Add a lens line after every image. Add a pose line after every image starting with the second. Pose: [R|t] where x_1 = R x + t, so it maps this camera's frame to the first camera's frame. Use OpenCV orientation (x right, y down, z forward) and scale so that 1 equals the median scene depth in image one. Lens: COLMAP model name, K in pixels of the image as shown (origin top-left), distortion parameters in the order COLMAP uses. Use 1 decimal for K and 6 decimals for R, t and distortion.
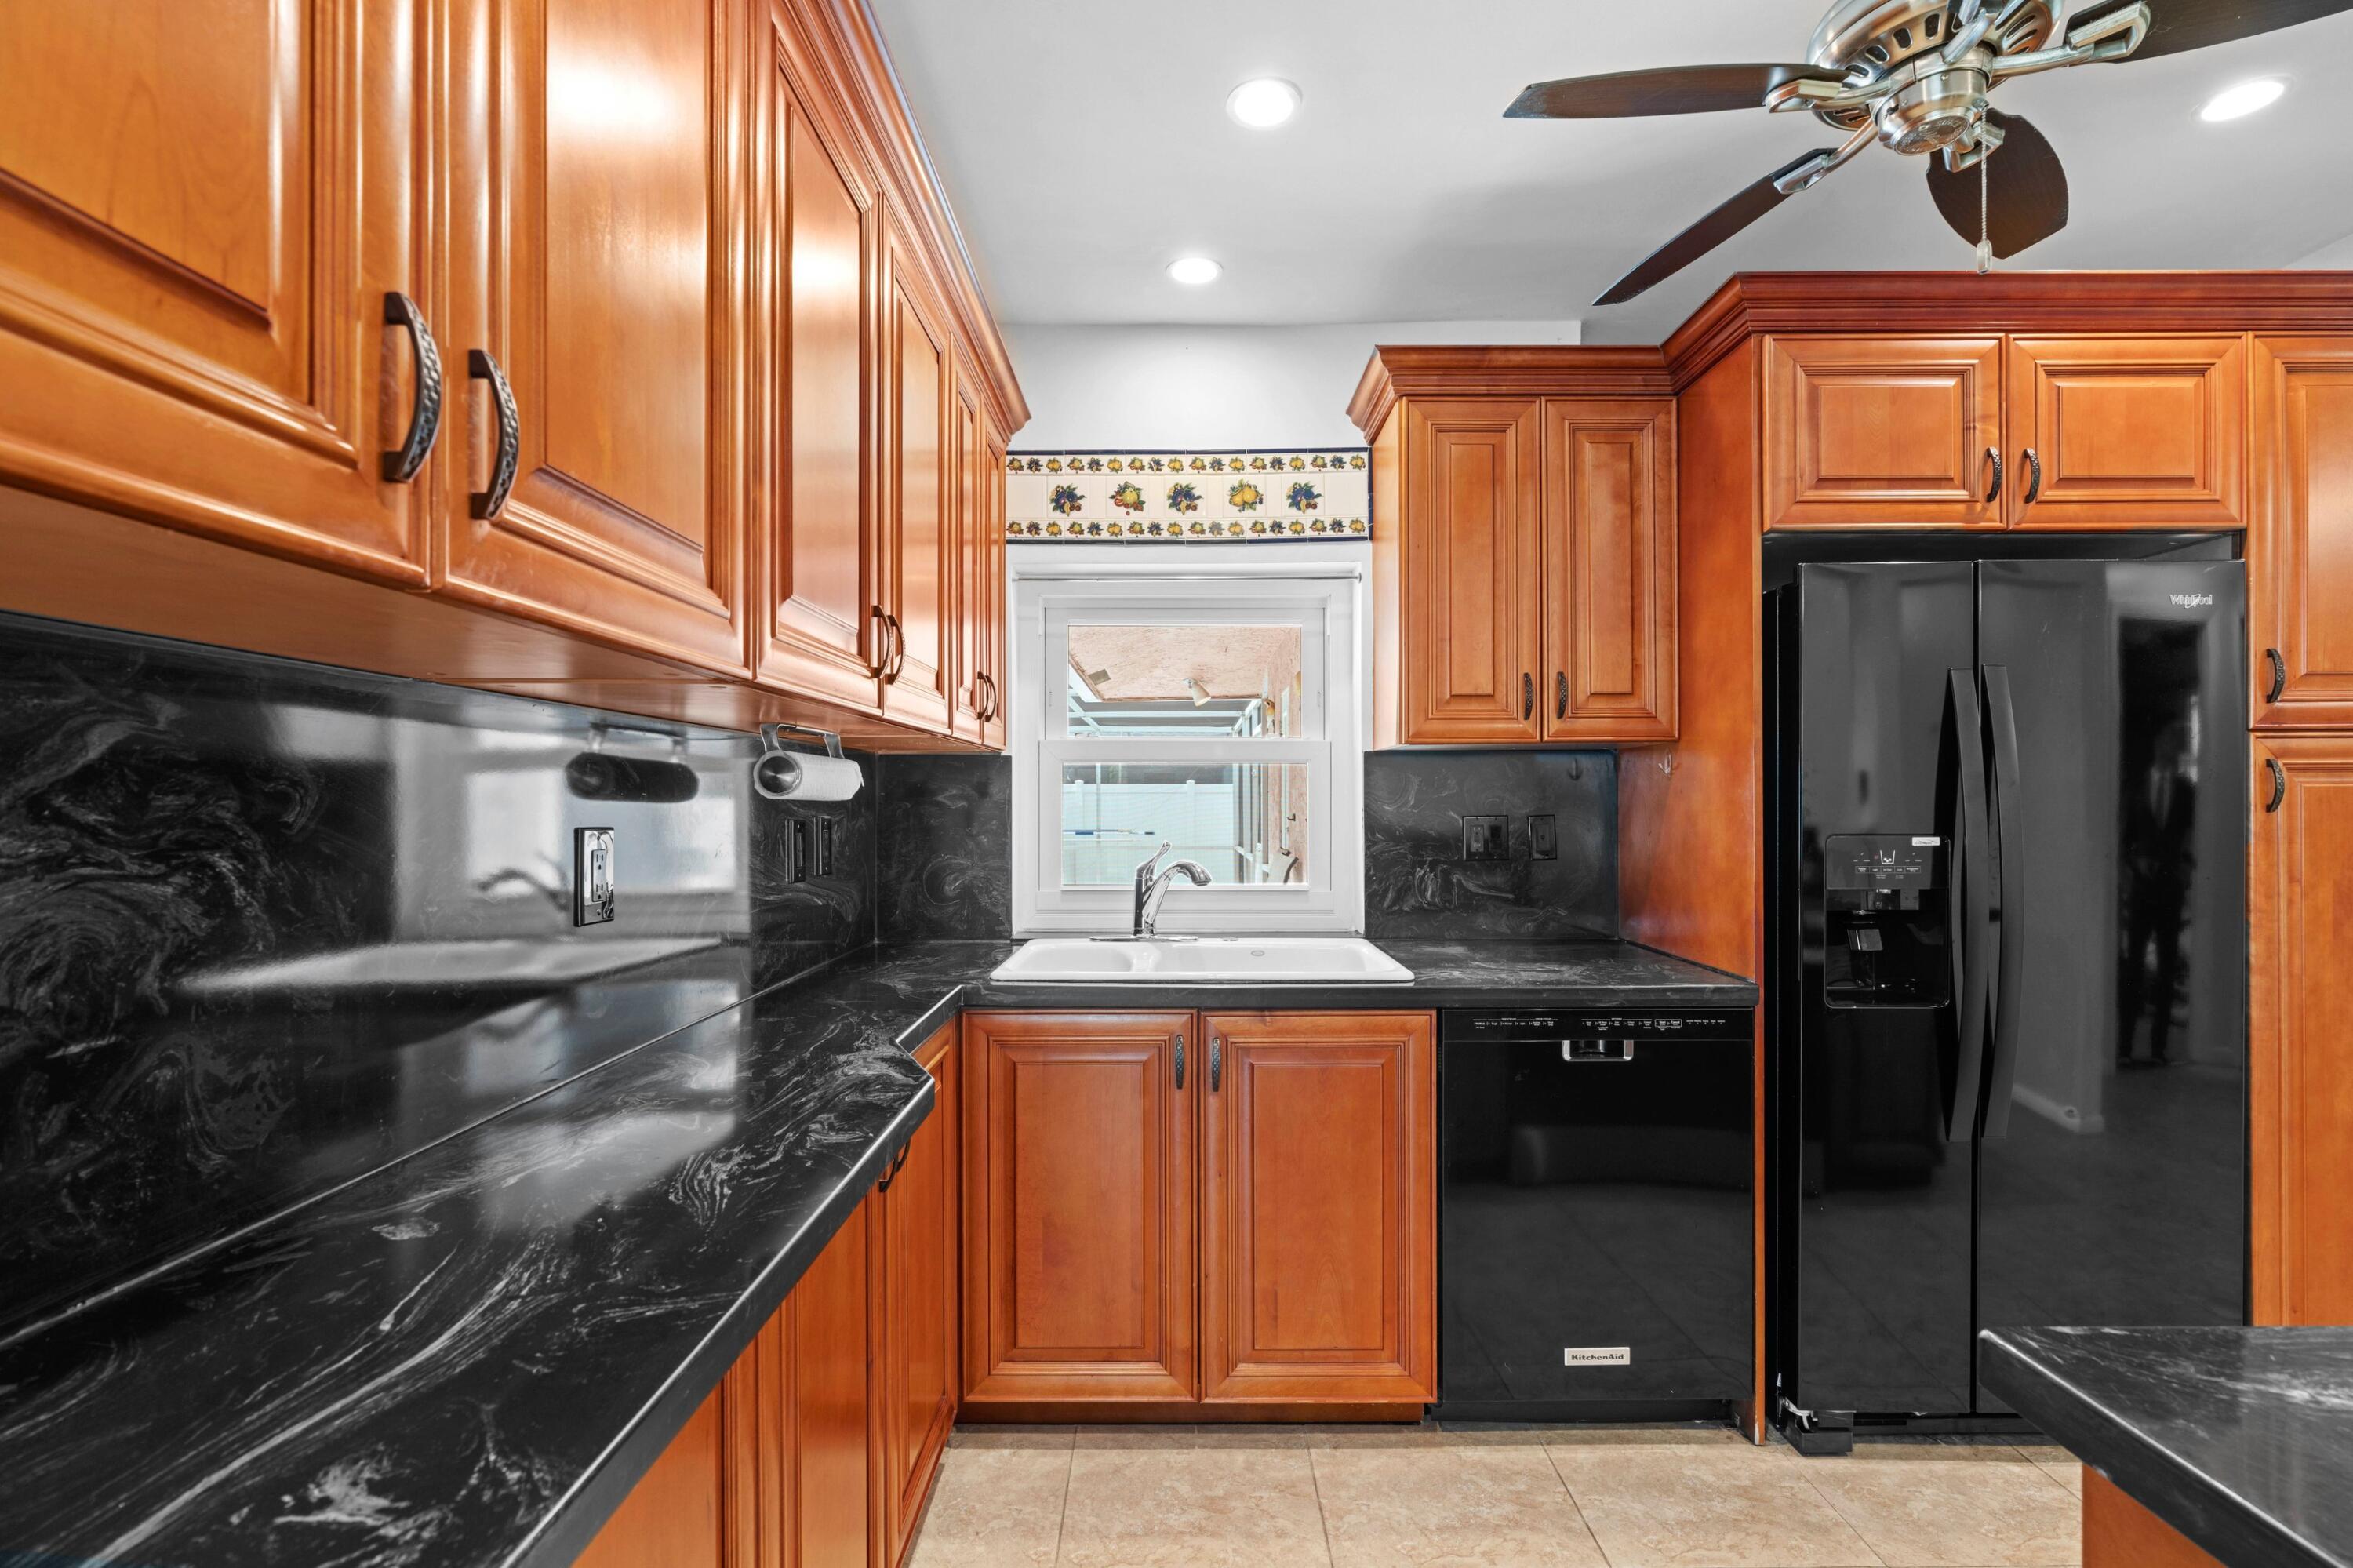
lens RADIAL K [[1058.0, 0, 1188.2], [0, 1058.0, 803.8], [0, 0, 1]] dist [-0.003620, 0.000265]
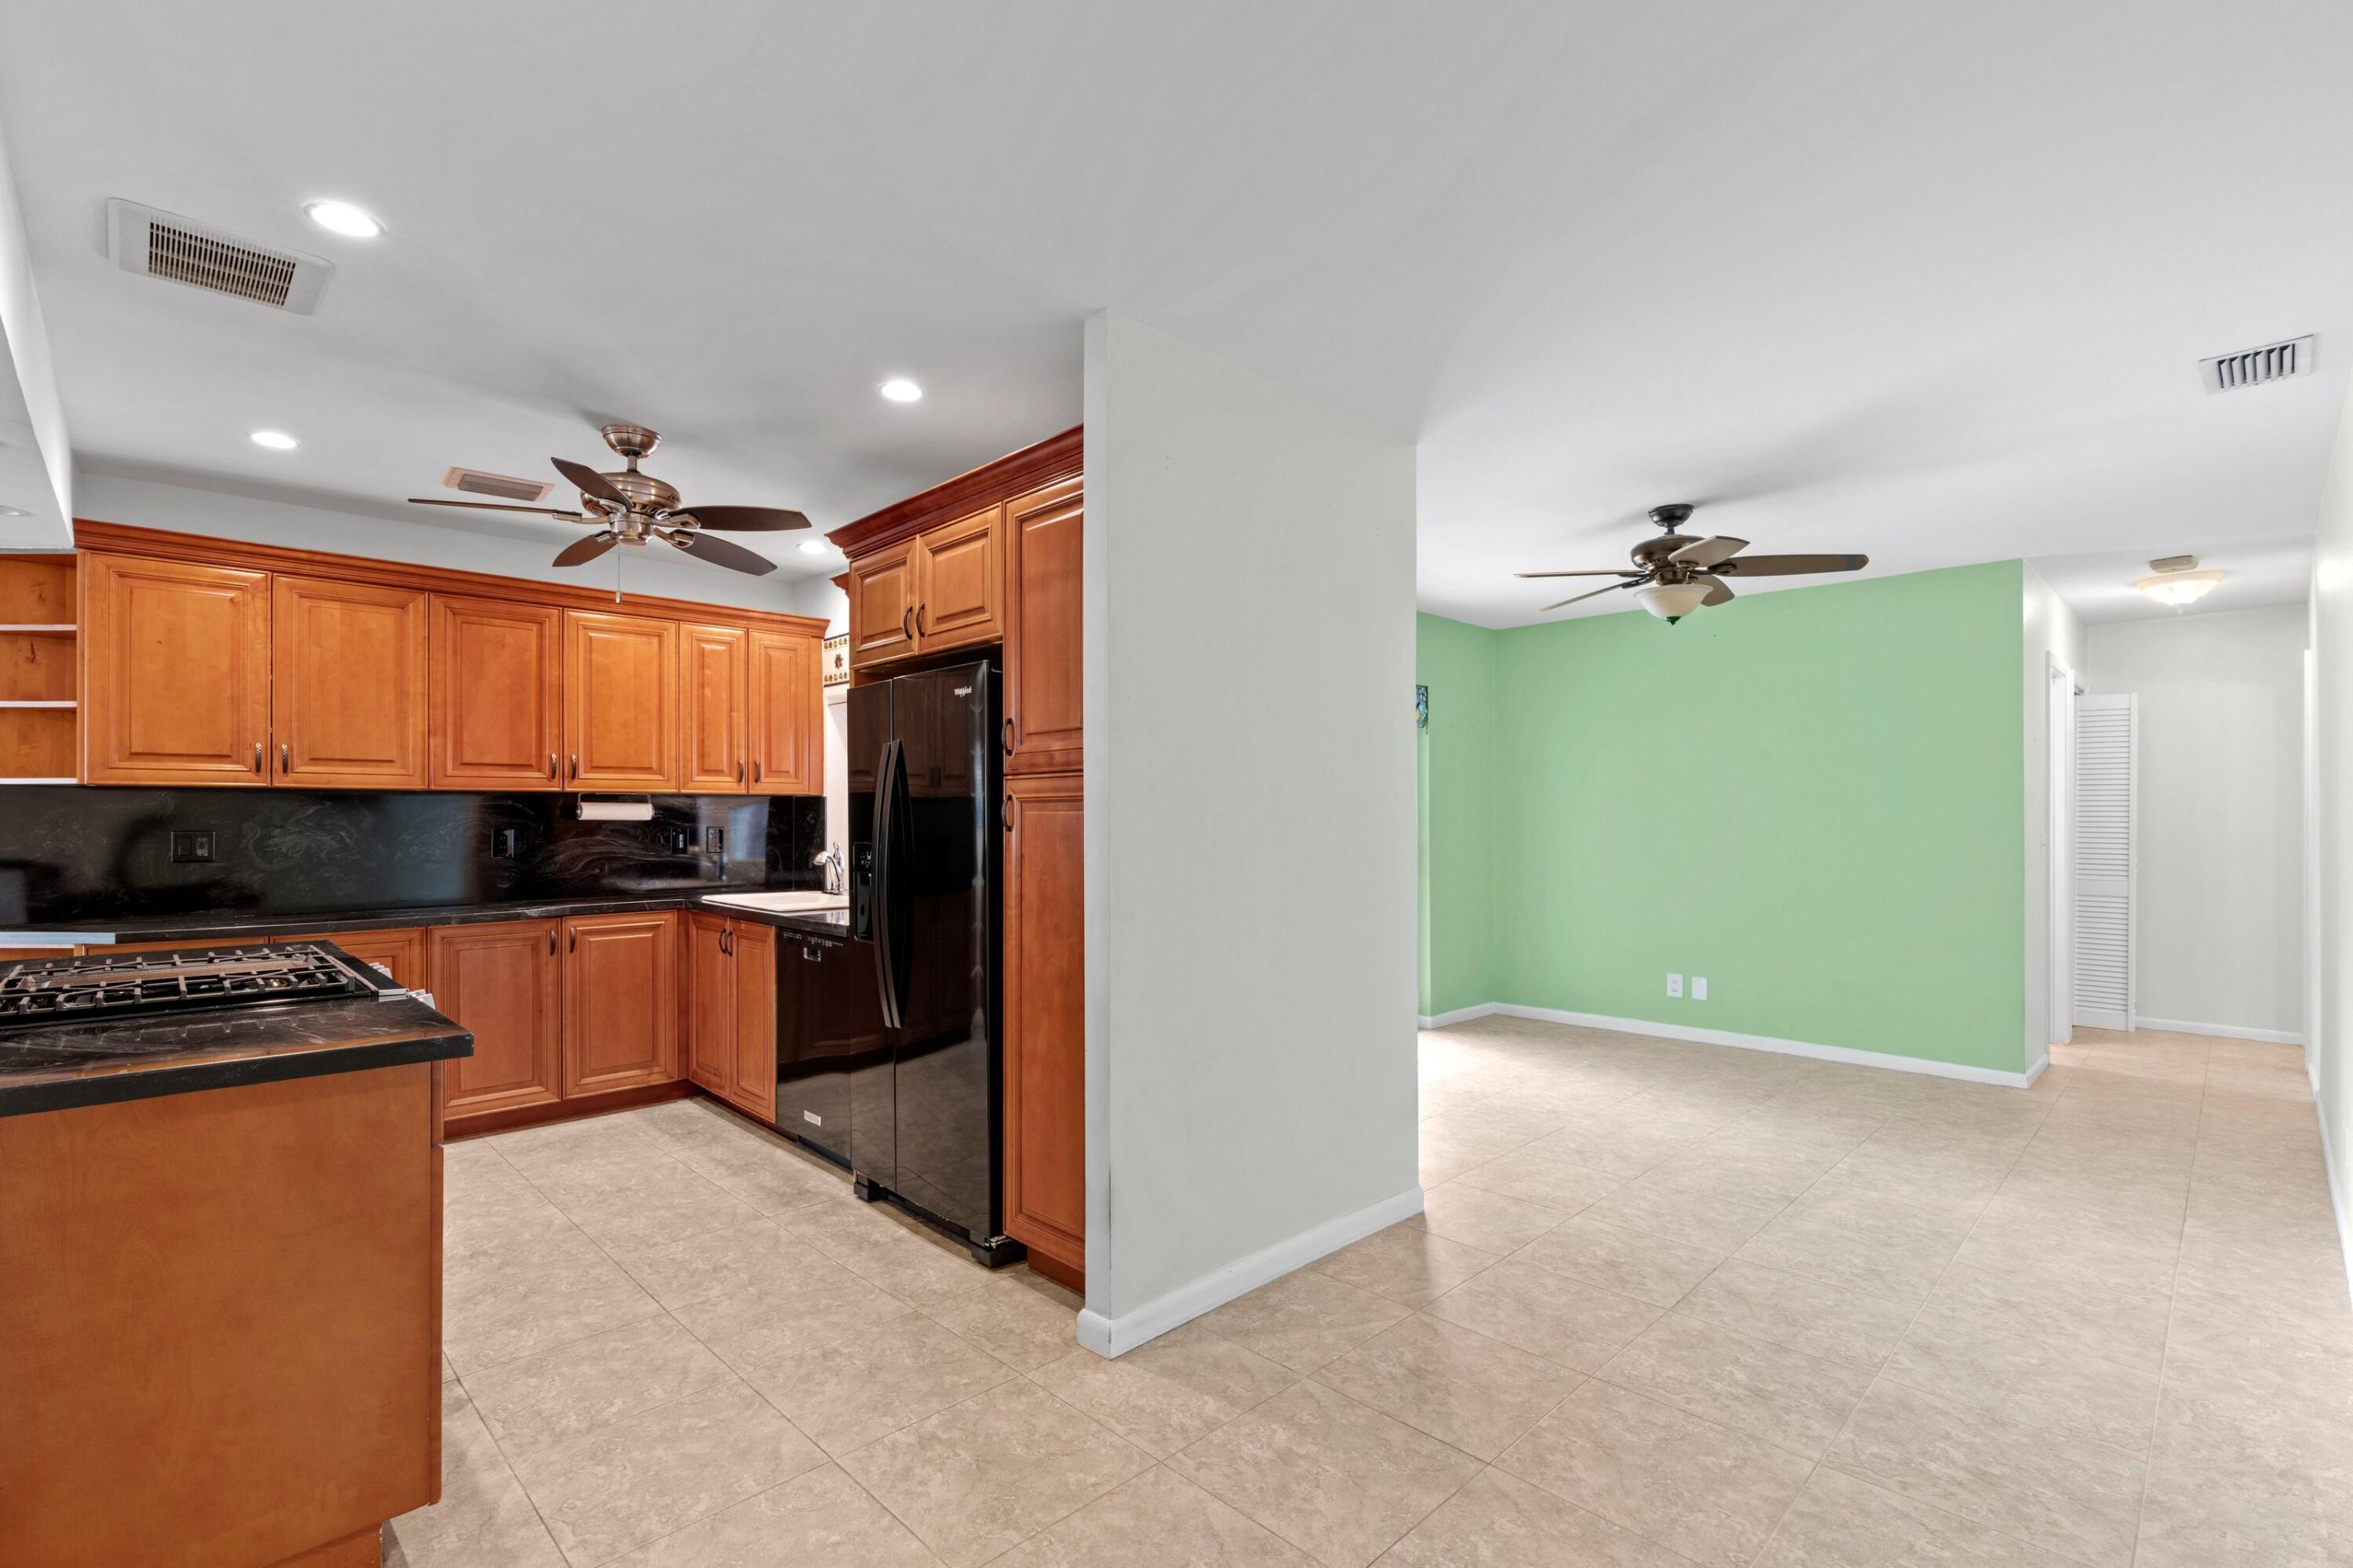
lens RADIAL K [[1058.0, 0, 1174.6], [0, 1058.0, 810.4], [0, 0, 1]] dist [-0.003620, 0.000265]
pose [[0.694678, -0.002766, -0.719316, 2.170682], [-0.002207, 0.999980, -0.005977, -0.012344], [0.719318, 0.005740, 0.694657, 0.155126]]
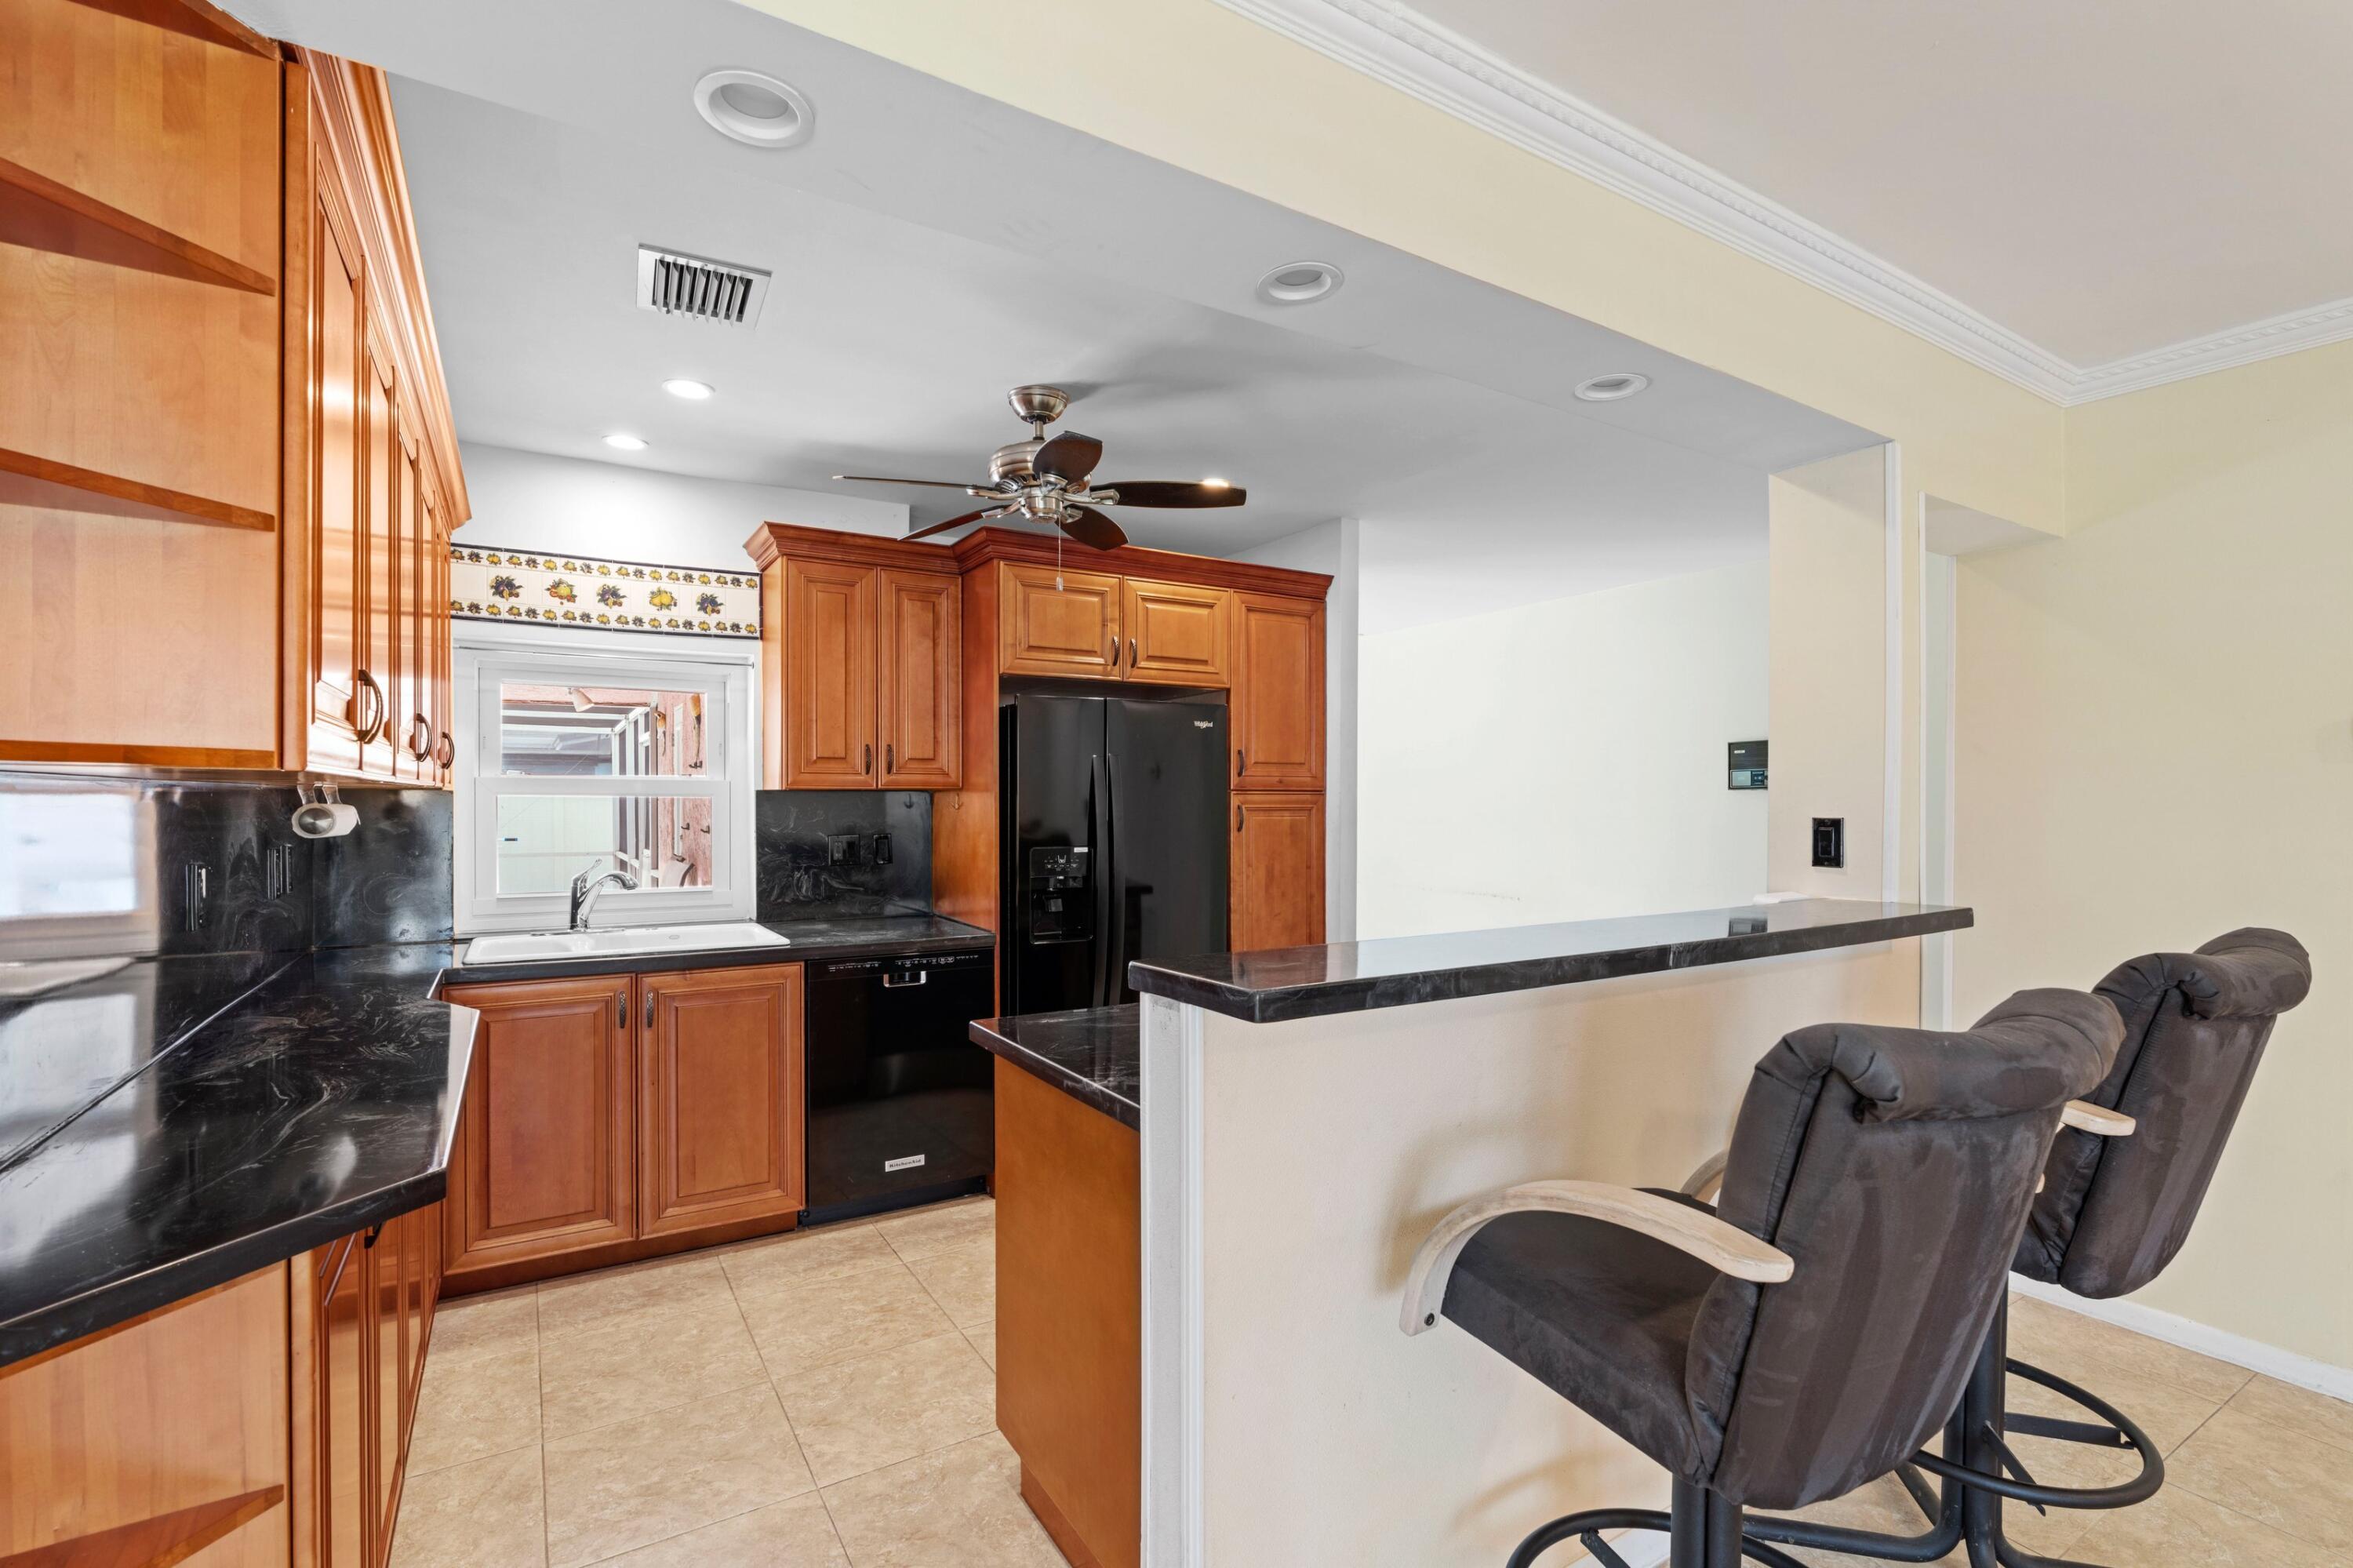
lens RADIAL K [[1058.0, 0, 1175.3], [0, 1058.0, 814.2], [0, 0, 1]] dist [-0.003620, 0.000265]
pose [[0.856897, -0.001623, 0.515486, -0.104095], [-0.004209, 0.999940, 0.010146, -0.044168], [-0.515471, -0.010863, 0.856838, -0.634086]]
